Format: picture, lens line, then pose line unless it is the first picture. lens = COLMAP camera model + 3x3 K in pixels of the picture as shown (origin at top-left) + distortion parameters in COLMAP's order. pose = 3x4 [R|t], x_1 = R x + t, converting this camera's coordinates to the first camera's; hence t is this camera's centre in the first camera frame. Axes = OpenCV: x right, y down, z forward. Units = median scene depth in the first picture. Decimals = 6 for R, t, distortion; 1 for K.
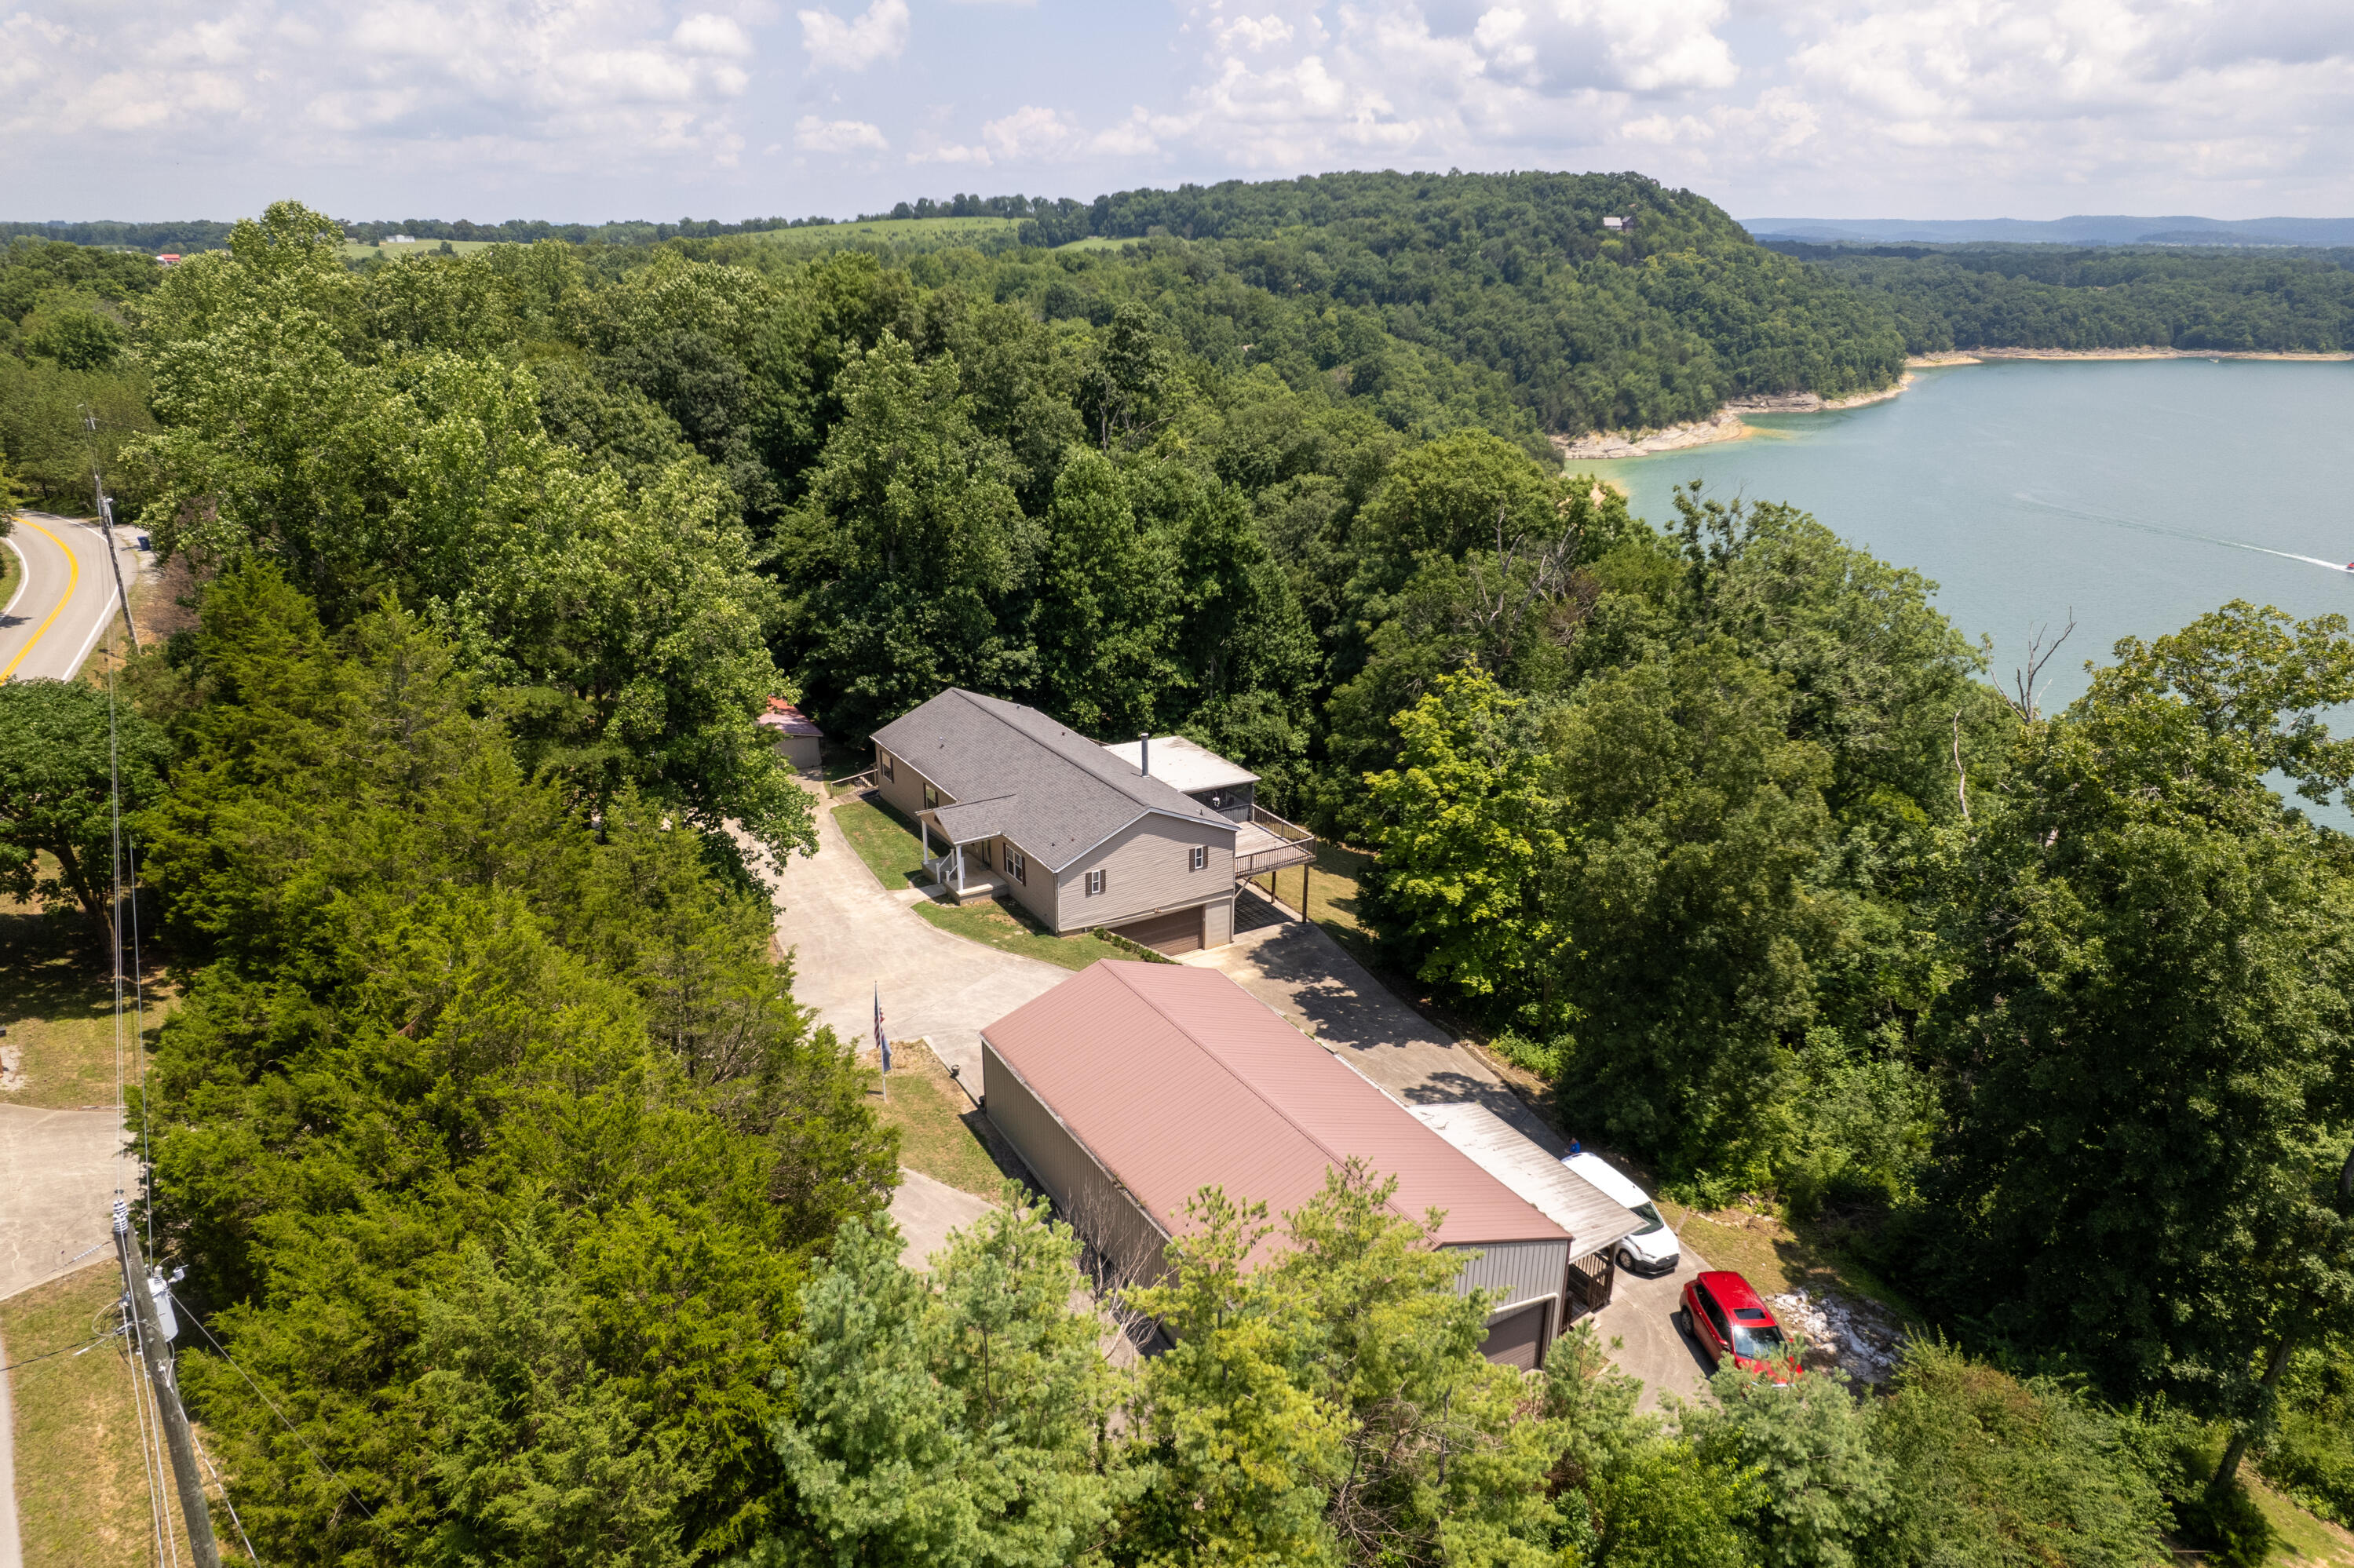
lens RADIAL K [[1557.0, 0, 1177.0], [0, 1557.0, 784.0], [0, 0, 1]] dist [-0.088369, 0.078354]
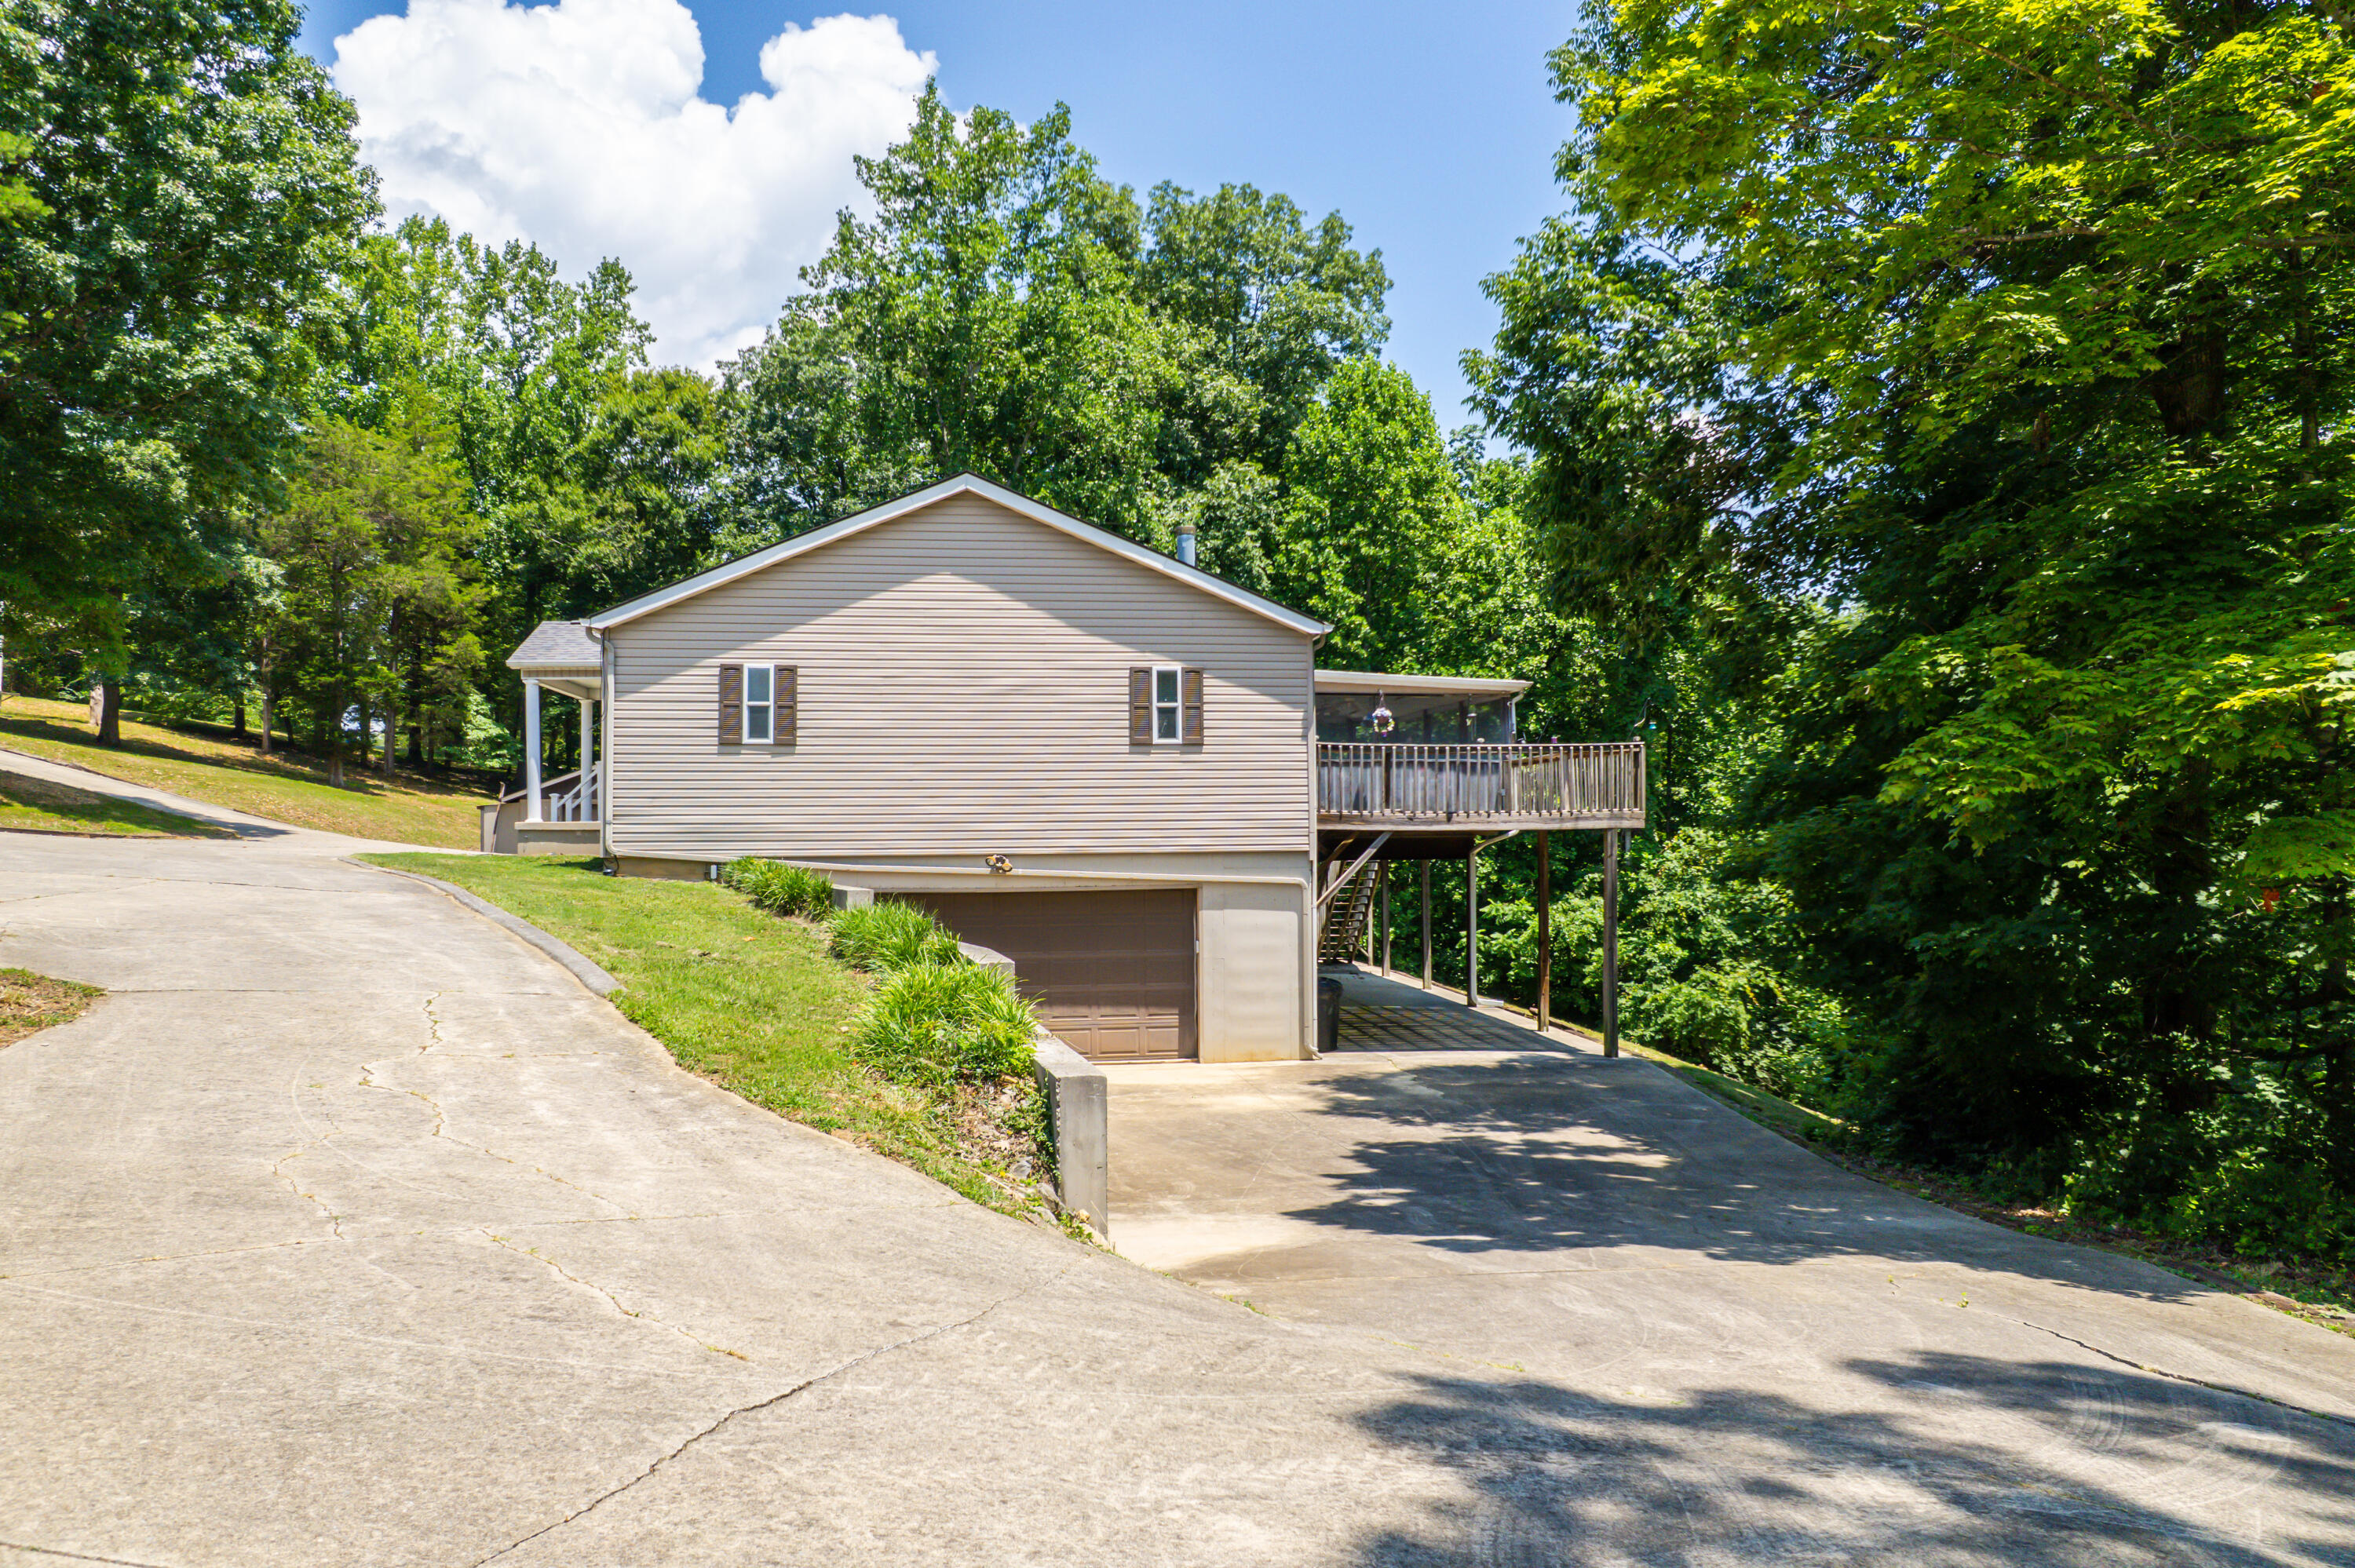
lens RADIAL K [[1533.7, 0, 1177.5], [0, 1533.7, 784.0], [0, 0, 1]] dist [-0.024151, 0.002429]
pose [[0.912553, -0.016556, -0.408624, 0.091277], [-0.132727, 0.933103, -0.334218, 0.107797], [0.386822, 0.359227, 0.849309, 0.520026]]
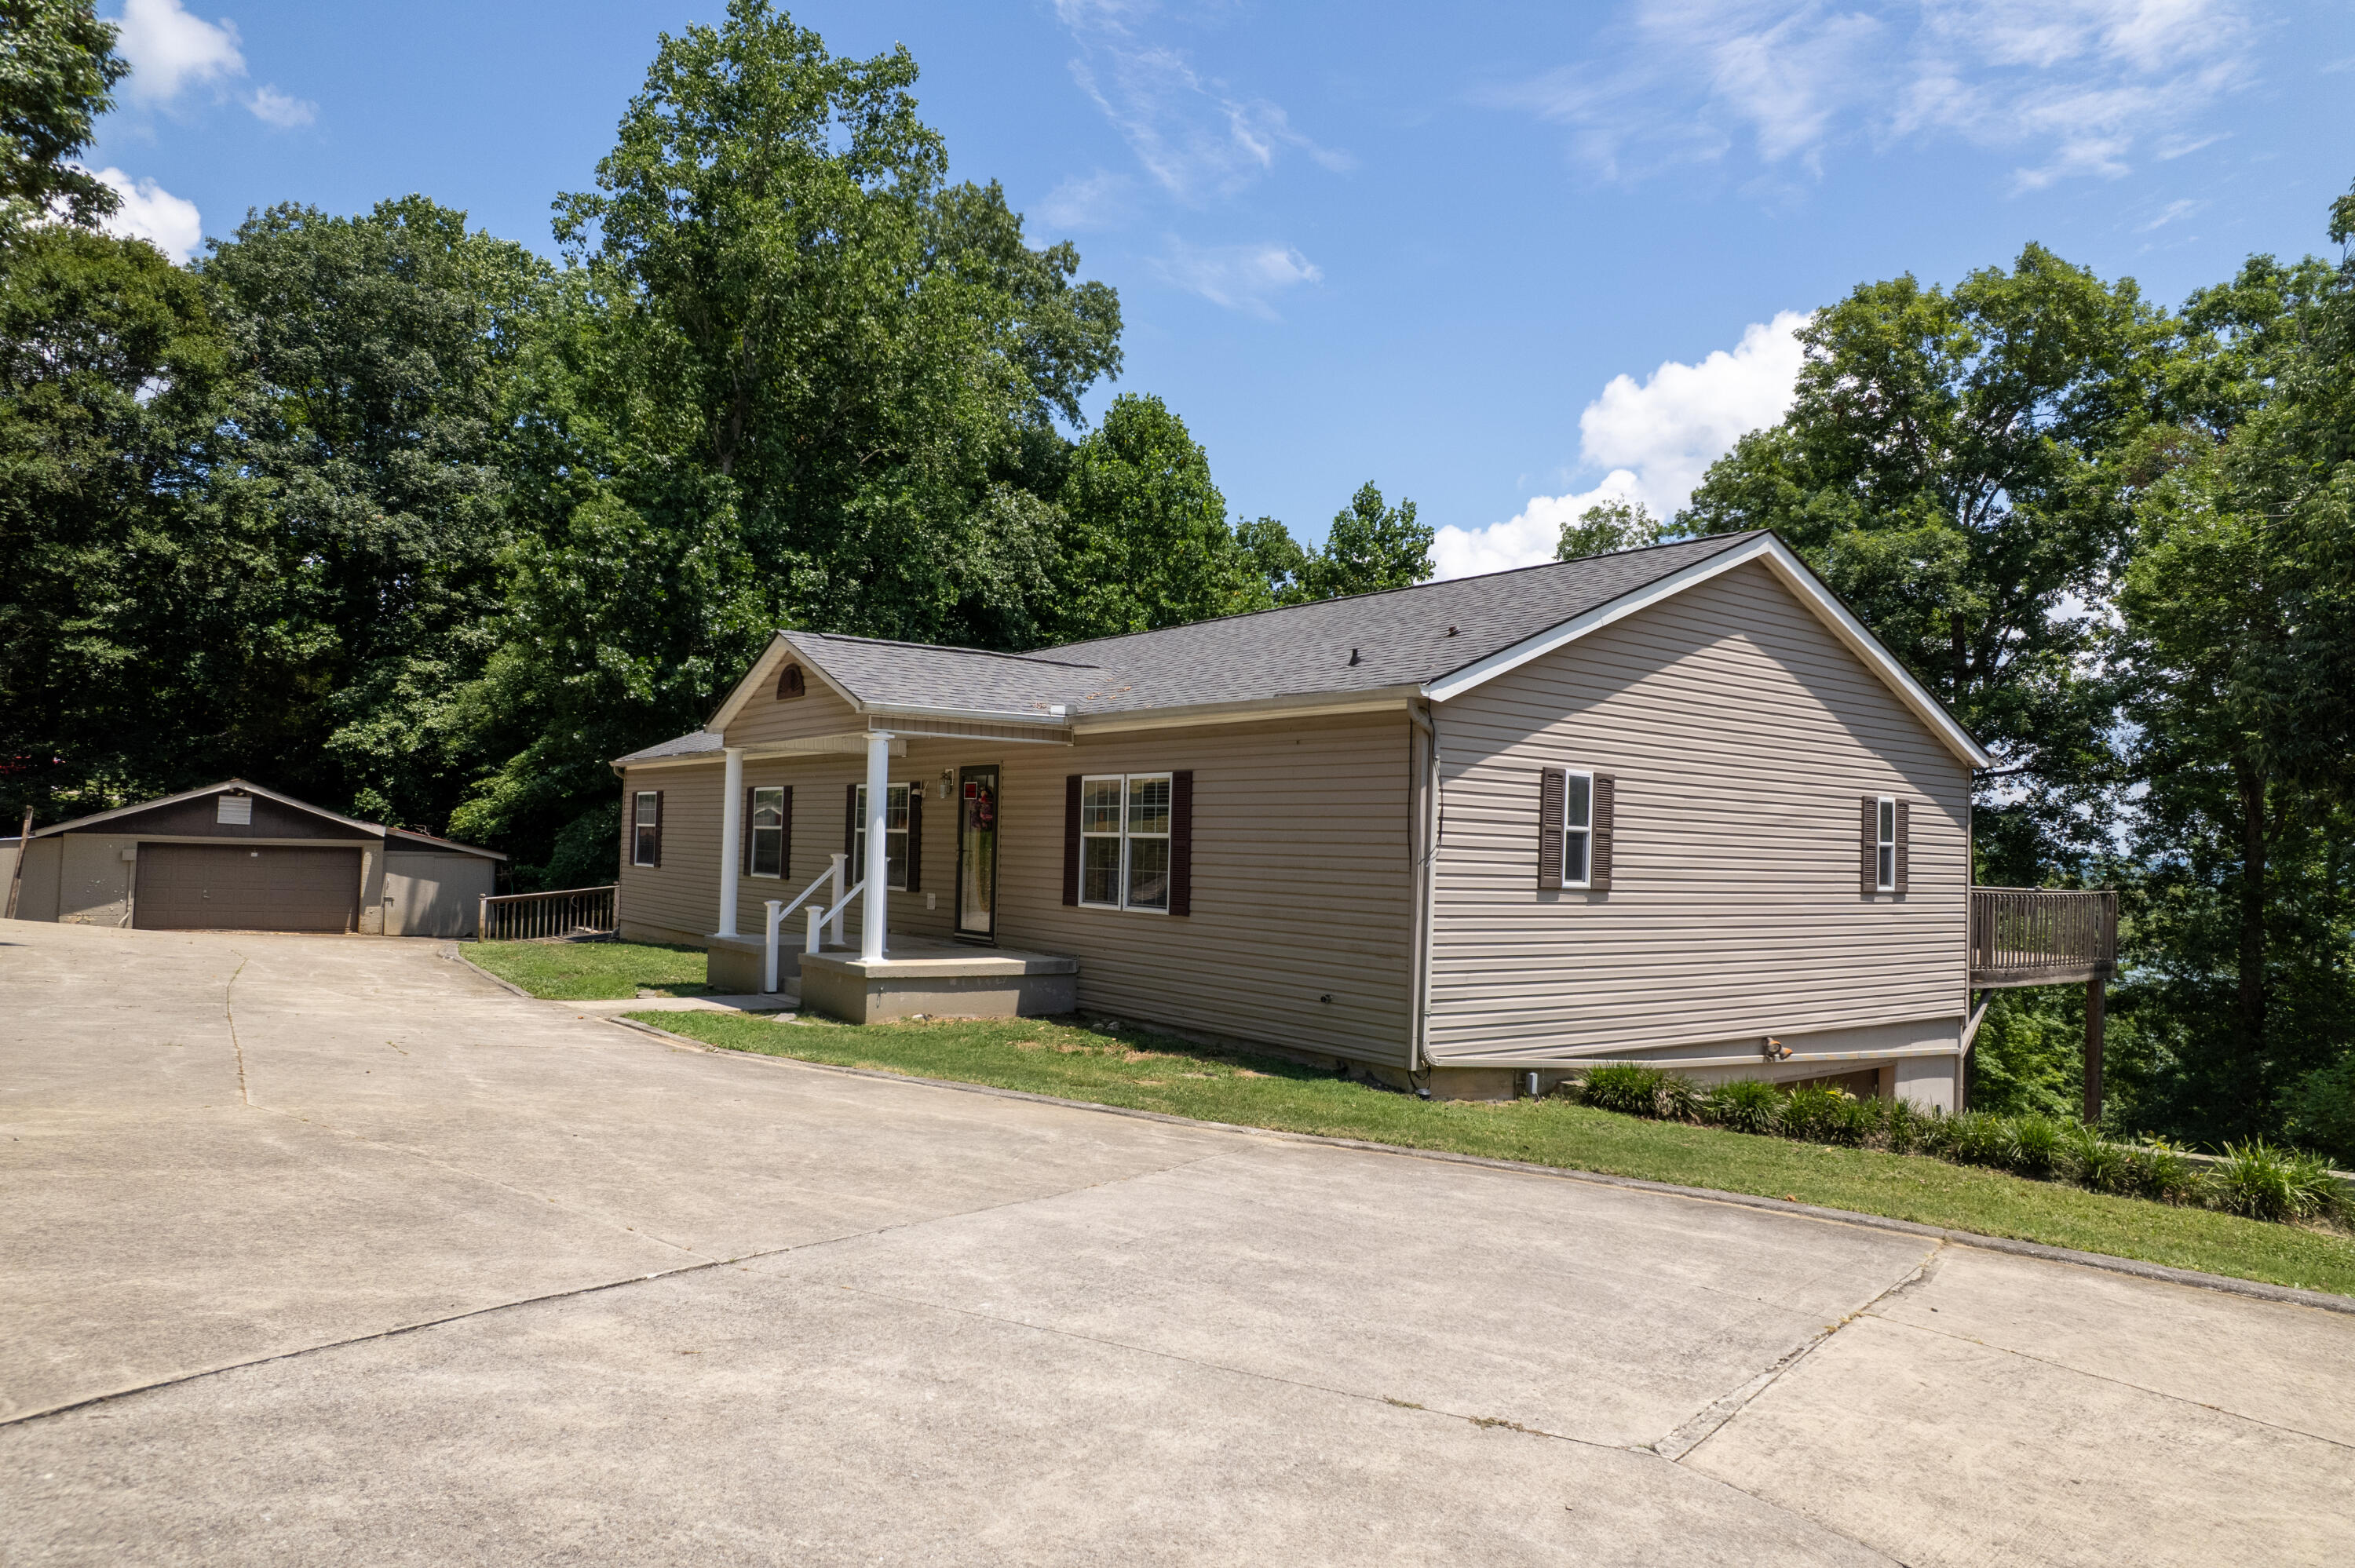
lens RADIAL K [[1494.0, 0, 1188.7], [0, 1494.0, 790.3], [0, 0, 1]] dist [-0.052969, 0.048433]
pose [[0.994533, 0.031038, 0.099707, -0.079779], [0.008904, 0.926126, -0.377109, 0.085724], [-0.104046, 0.375935, 0.920786, 0.544622]]
